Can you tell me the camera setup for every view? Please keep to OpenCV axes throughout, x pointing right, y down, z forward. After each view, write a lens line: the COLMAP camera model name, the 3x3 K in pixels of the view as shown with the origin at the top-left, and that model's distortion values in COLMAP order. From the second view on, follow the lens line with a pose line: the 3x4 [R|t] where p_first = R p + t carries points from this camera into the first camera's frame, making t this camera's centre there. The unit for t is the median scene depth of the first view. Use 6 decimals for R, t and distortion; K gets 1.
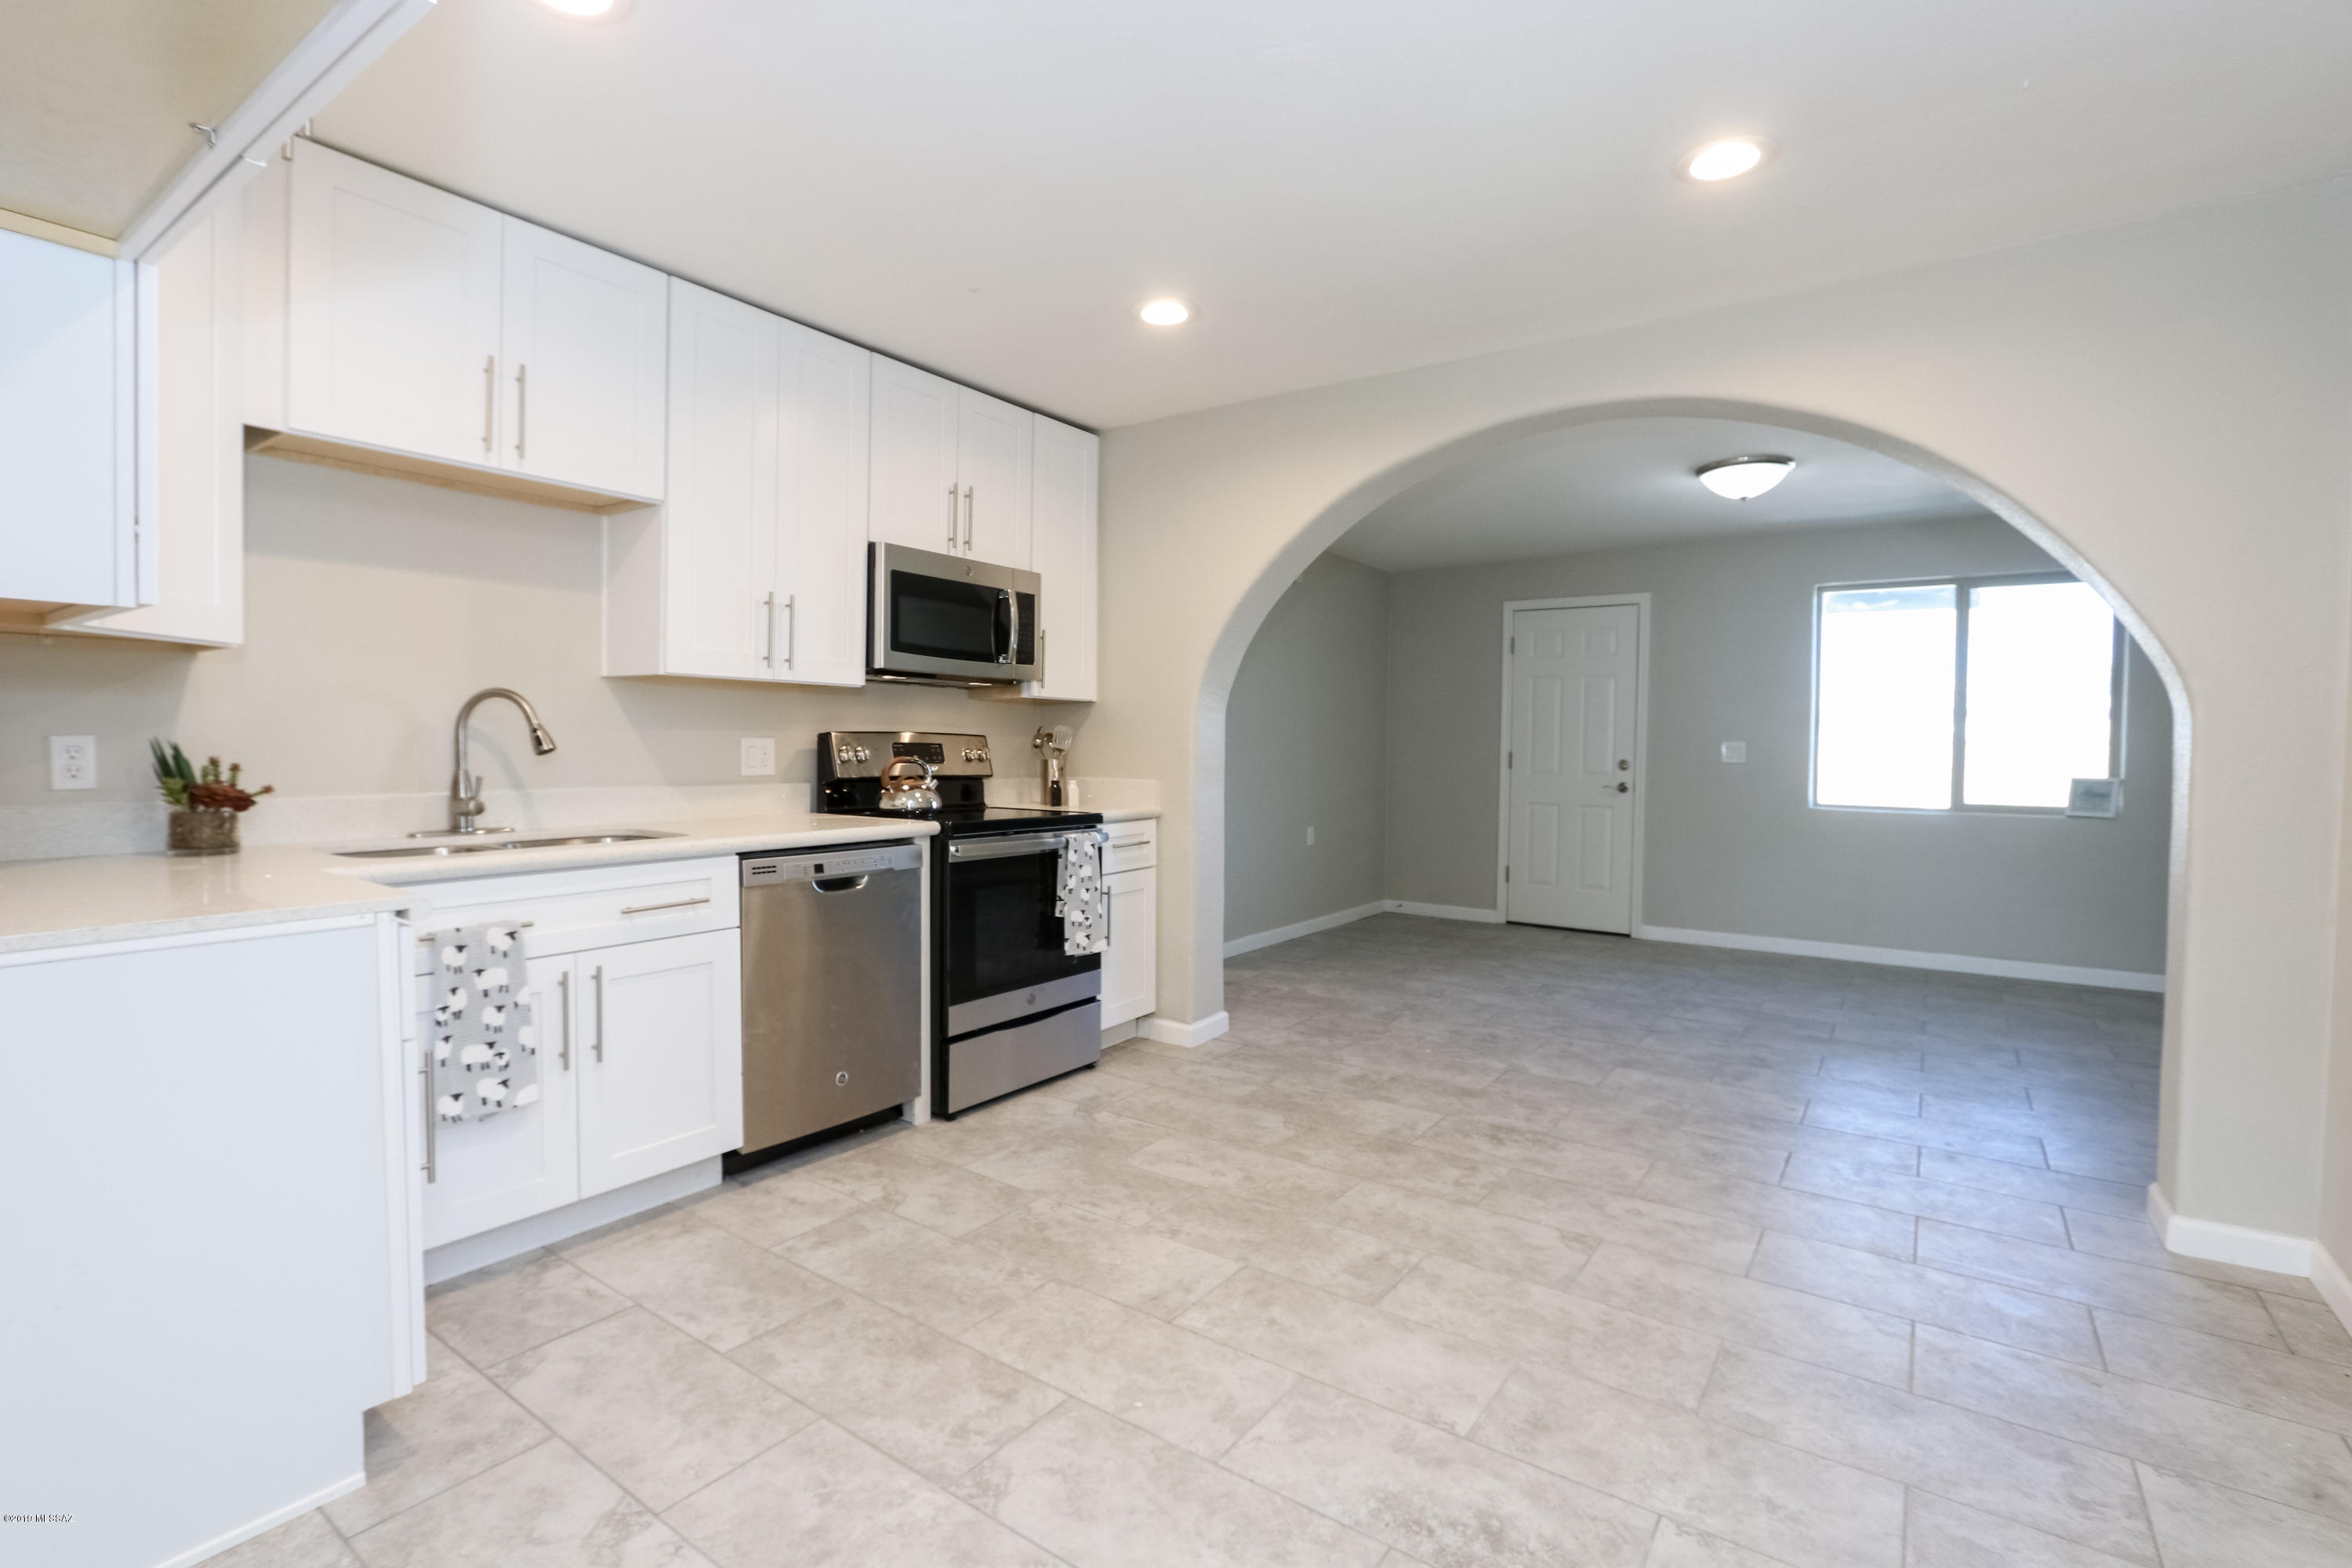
lens RADIAL K [[1080.6, 0, 1136.7], [0, 1080.6, 773.3], [0, 0, 1]] dist [-0.020824, 0.000301]
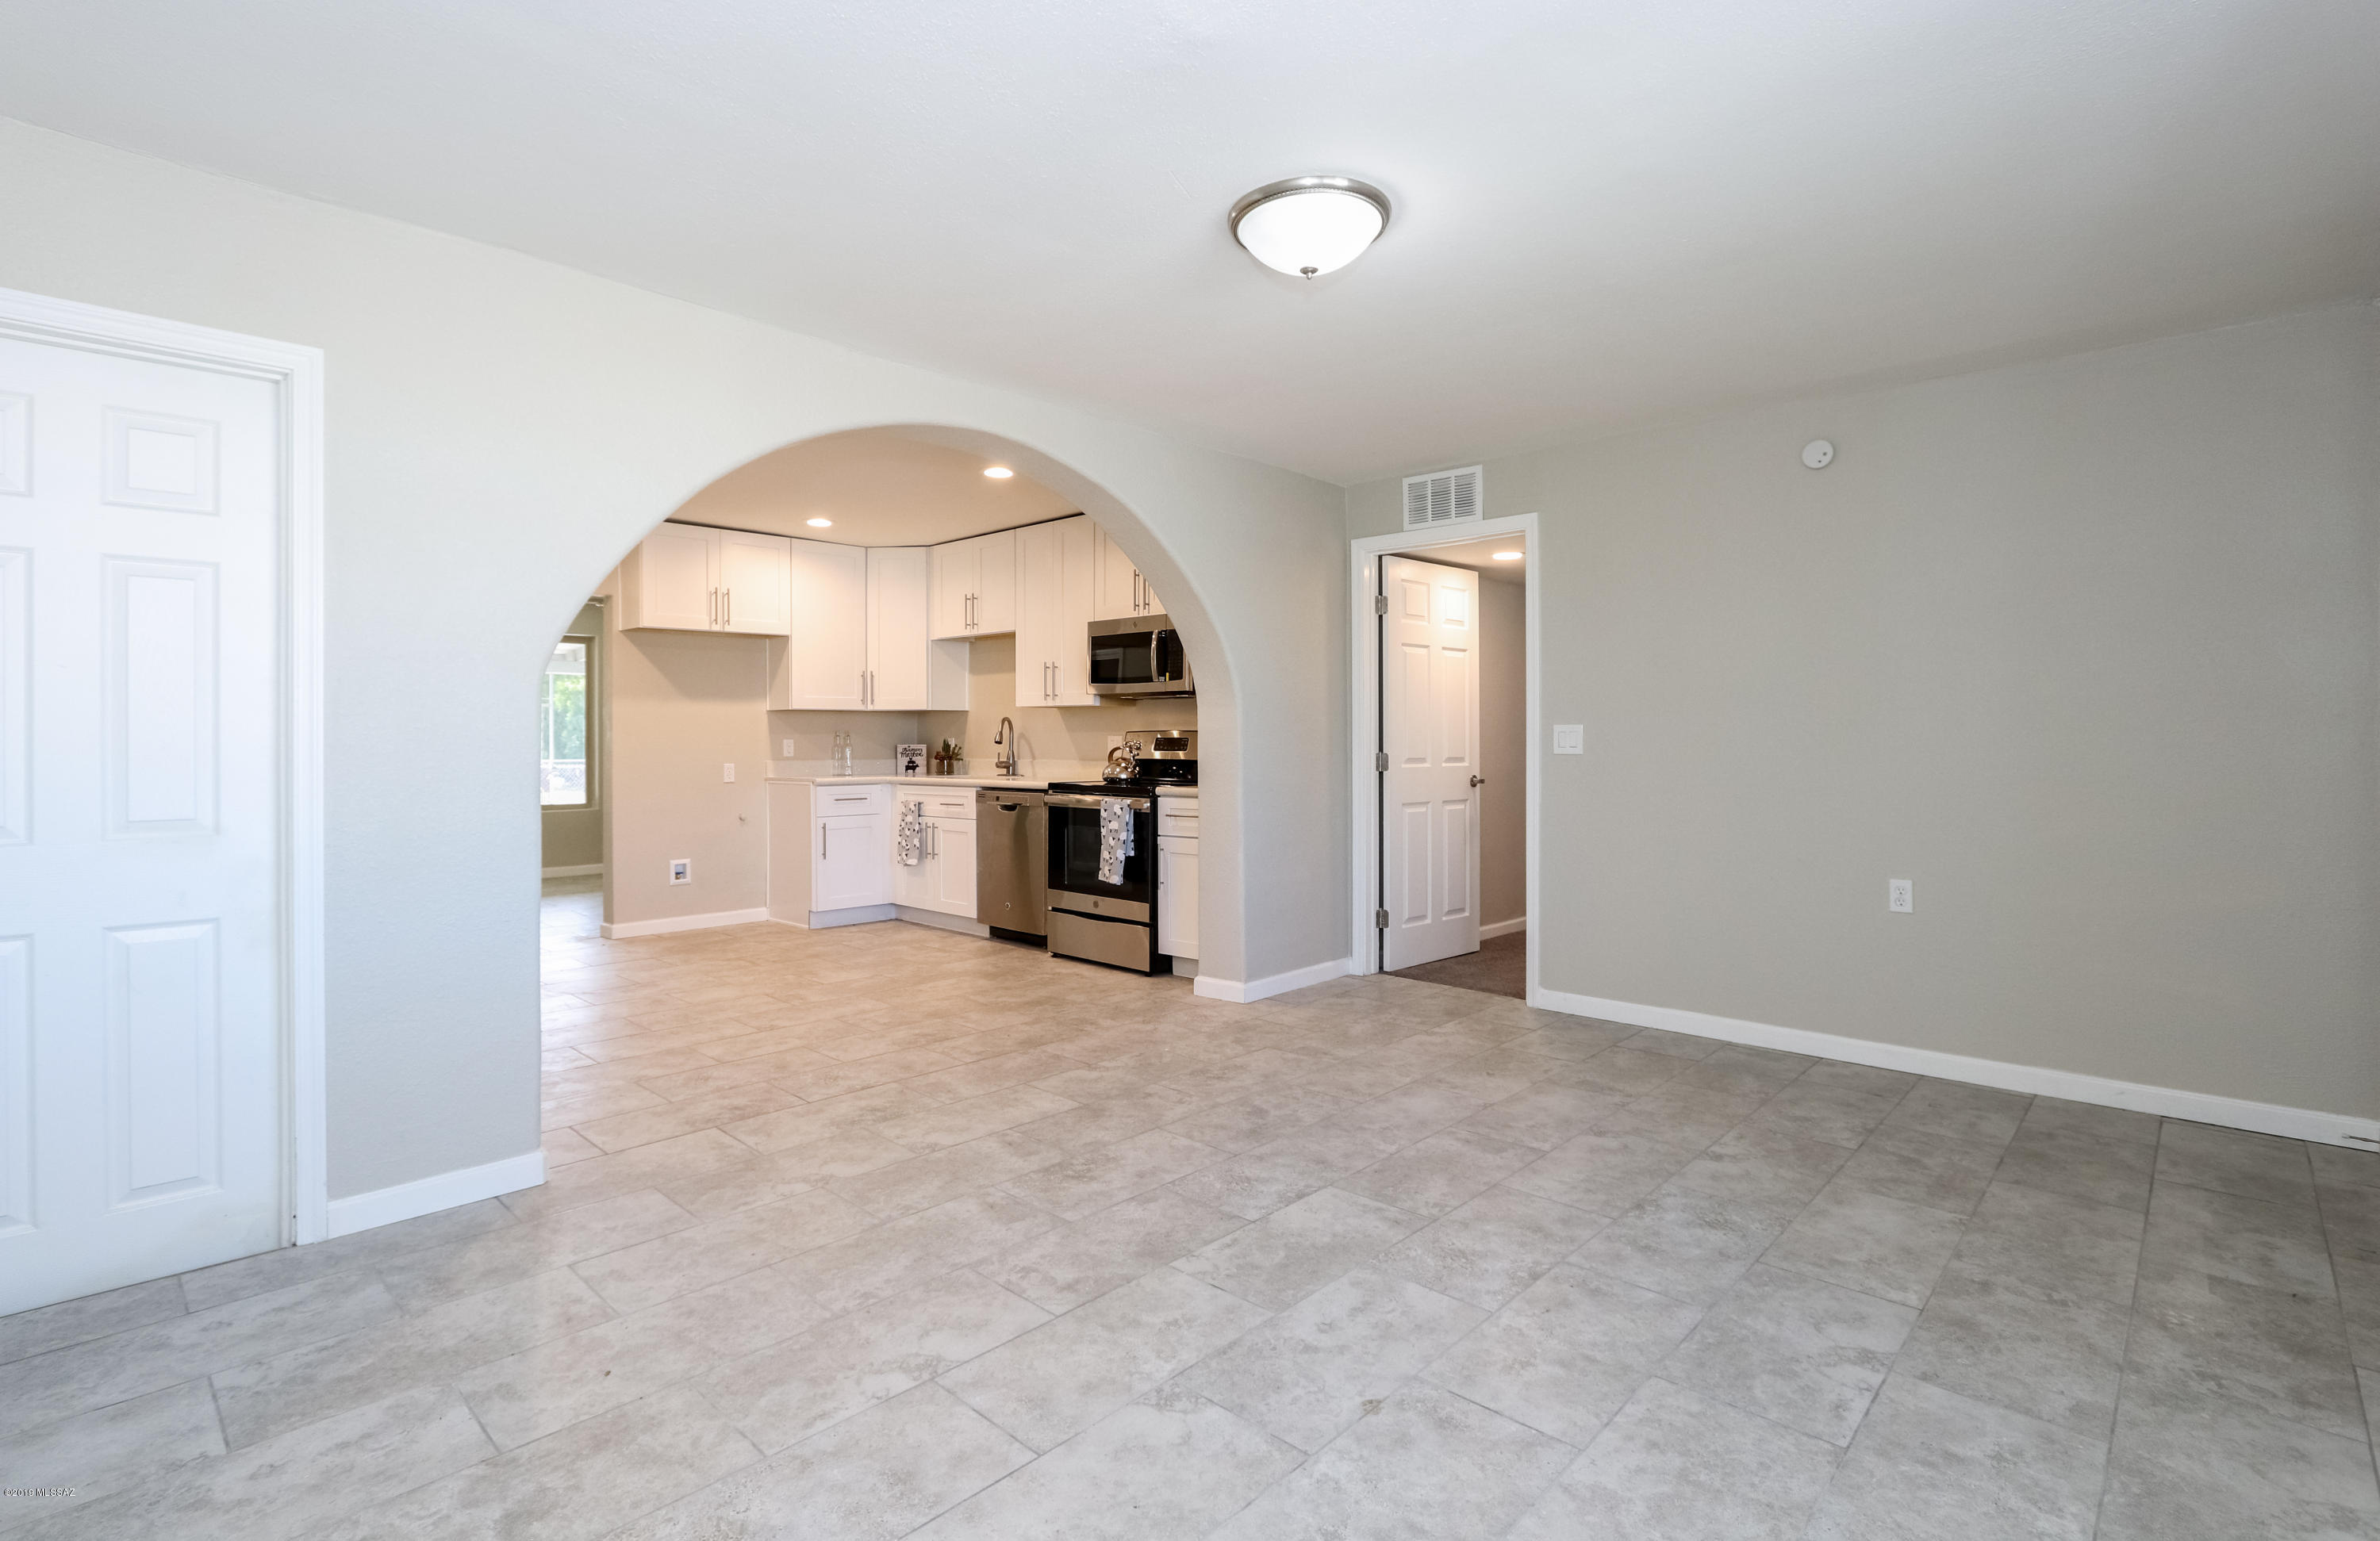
lens RADIAL K [[1037.8, 0, 1164.1], [0, 1037.8, 735.8], [0, 0, 1]] dist [-0.050821, 0.000075]
pose [[-0.107219, -0.014316, -0.994132, 1.743568], [-0.027569, 0.999555, -0.011421, -0.019046], [0.993853, 0.026182, -0.107566, 1.615870]]
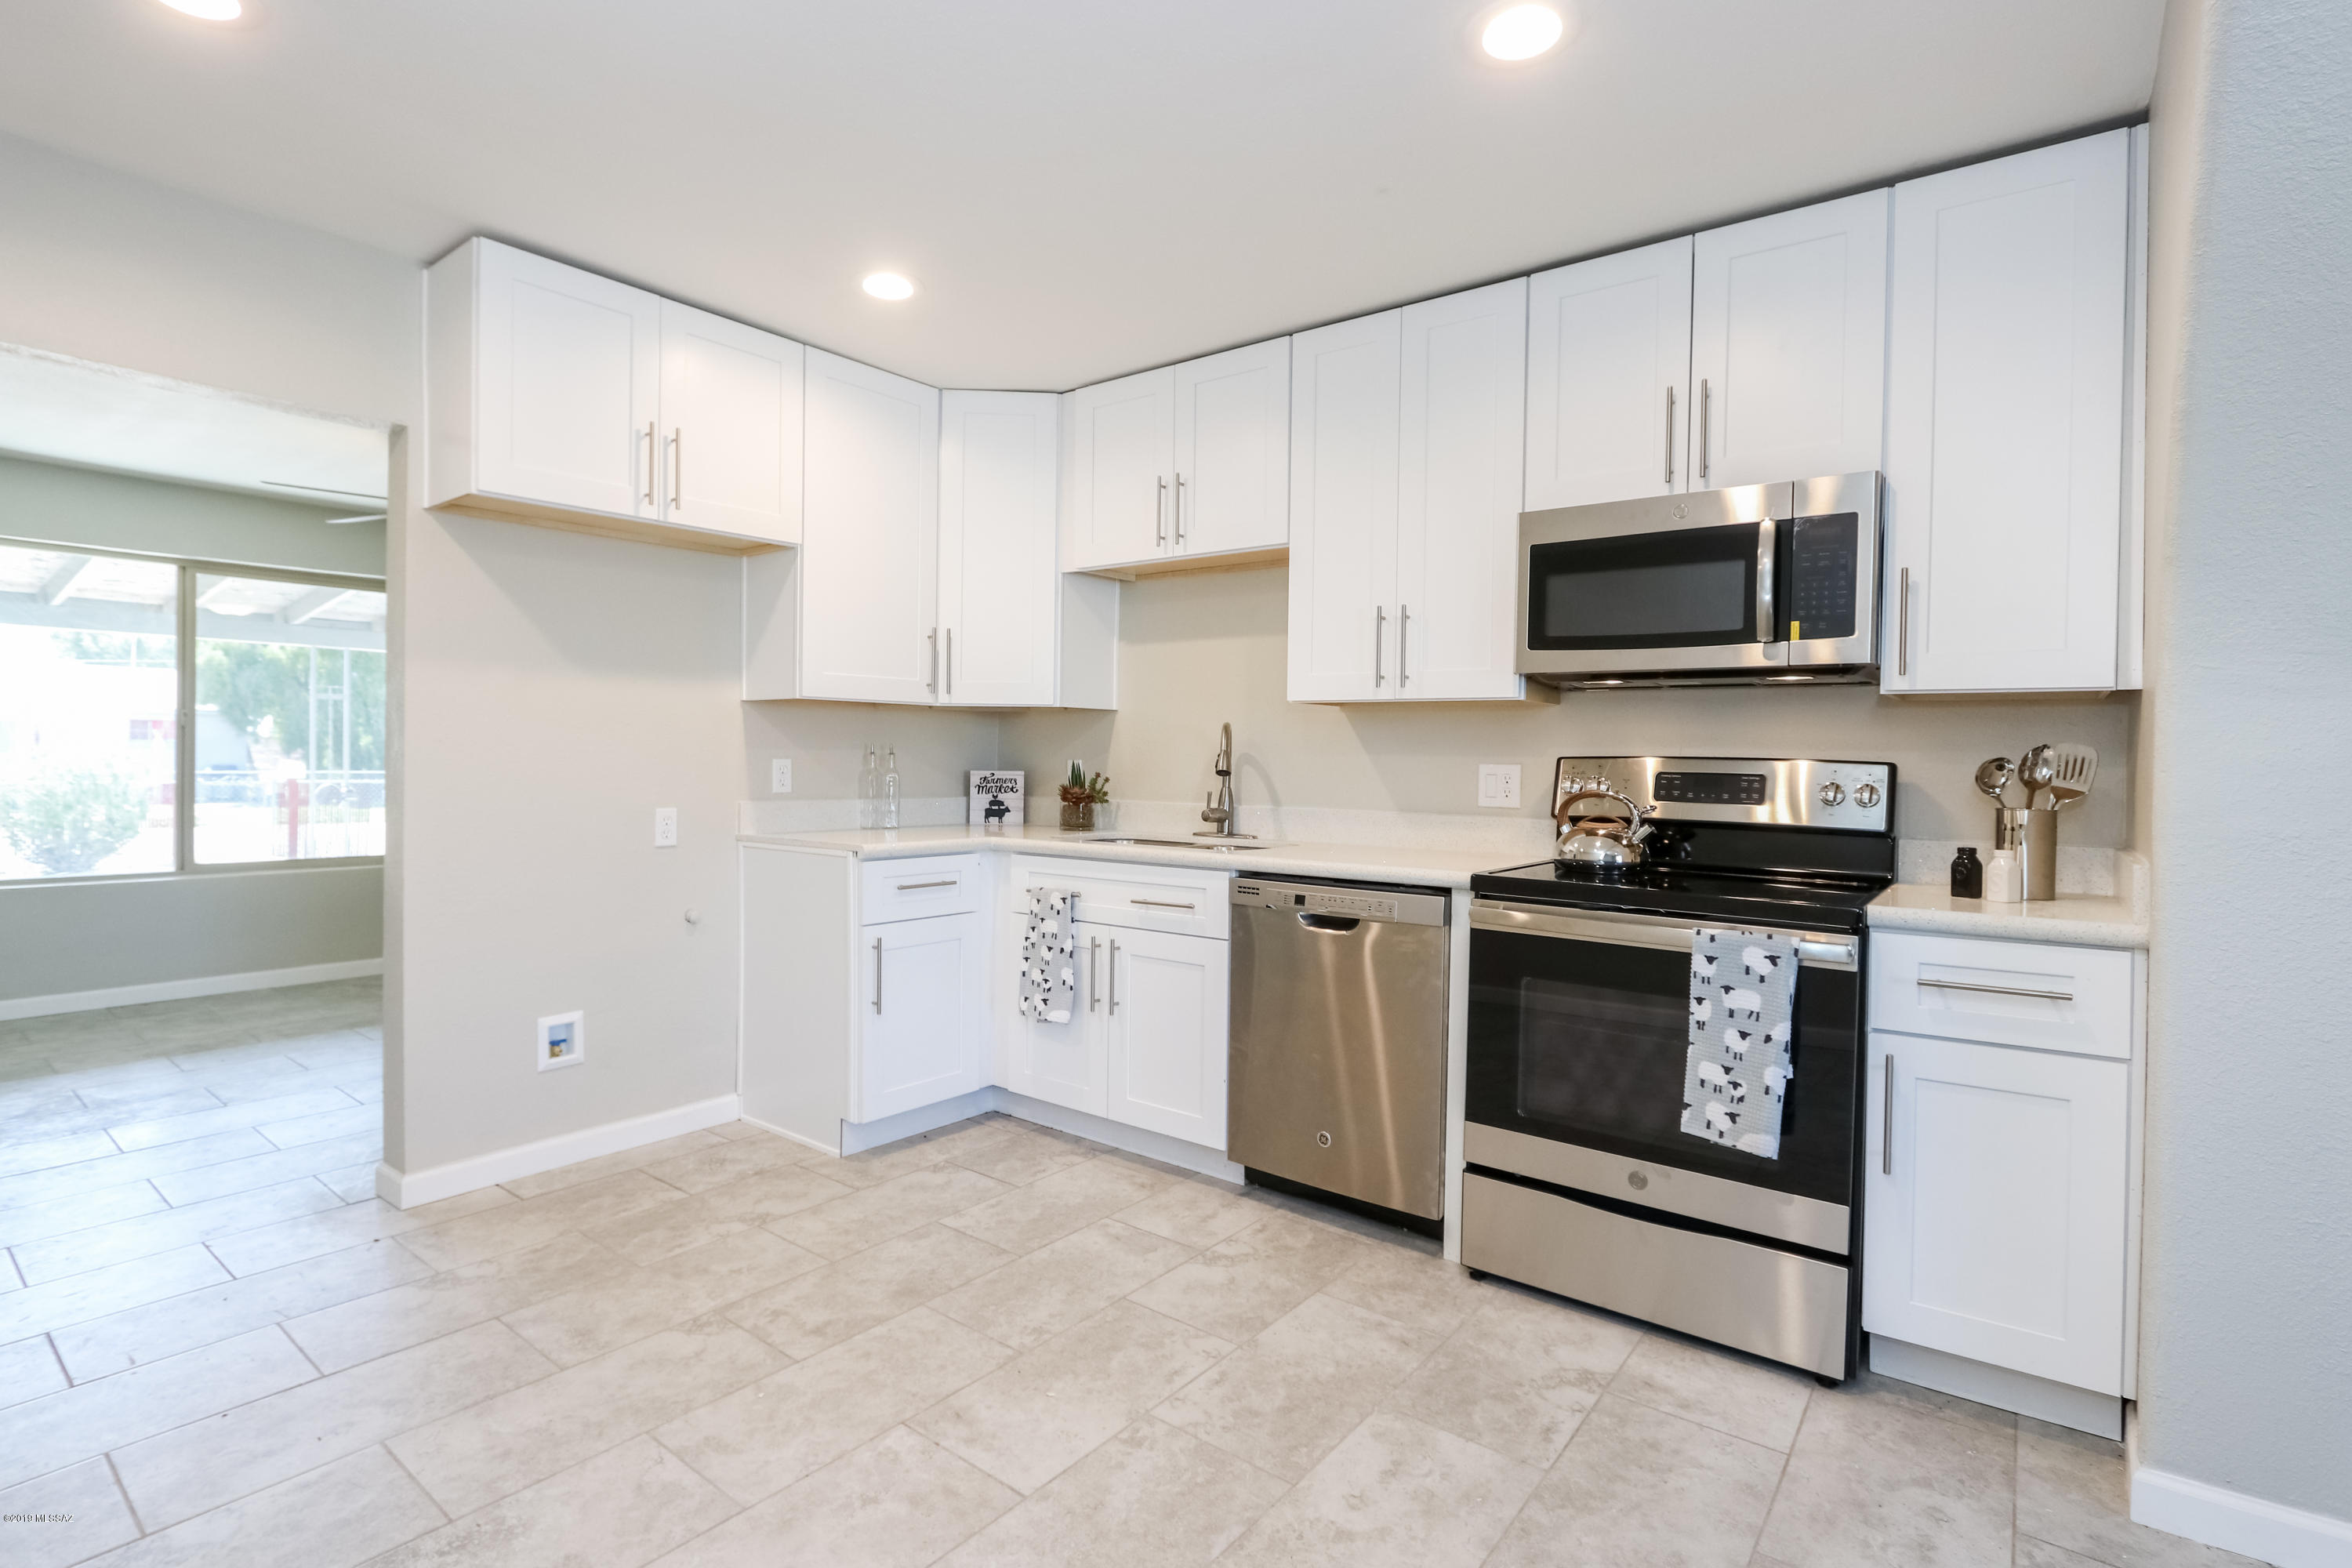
lens RADIAL K [[1114.0, 0, 1137.1], [0, 1114.0, 771.5], [0, 0, 1]] dist [-0.018322, 0.000242]
pose [[-0.040082, -0.000769, -0.999196, 0.720269], [-0.044573, 0.999006, 0.001019, -0.018888], [0.998202, 0.044578, -0.040076, 0.945303]]
